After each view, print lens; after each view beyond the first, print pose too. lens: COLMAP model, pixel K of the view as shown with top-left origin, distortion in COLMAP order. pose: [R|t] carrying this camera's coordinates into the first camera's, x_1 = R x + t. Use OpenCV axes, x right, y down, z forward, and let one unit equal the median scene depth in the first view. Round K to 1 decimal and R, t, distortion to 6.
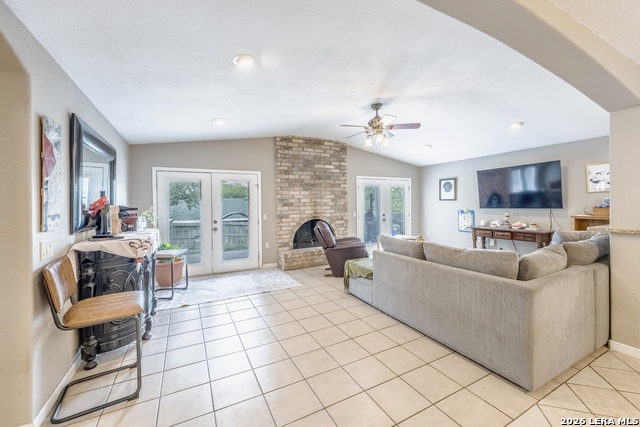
lens RADIAL K [[259.6, 0, 320.2], [0, 259.6, 208.2], [0, 0, 1]] dist [0.000966, 0.000193]
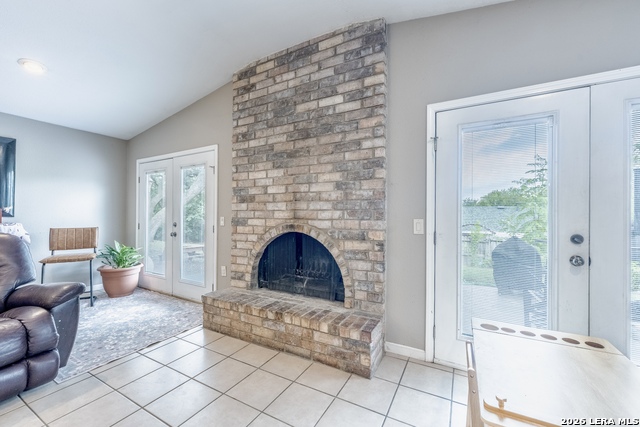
lens RADIAL K [[259.6, 0, 320.1], [0, 259.6, 213.0], [0, 0, 1]] dist [0.000966, 0.000193]
pose [[0.555924, 0.011548, -0.831153, 0.363460], [-0.023614, 0.999719, -0.001905, 0.010232], [0.830897, 0.020686, 0.556041, 0.795318]]
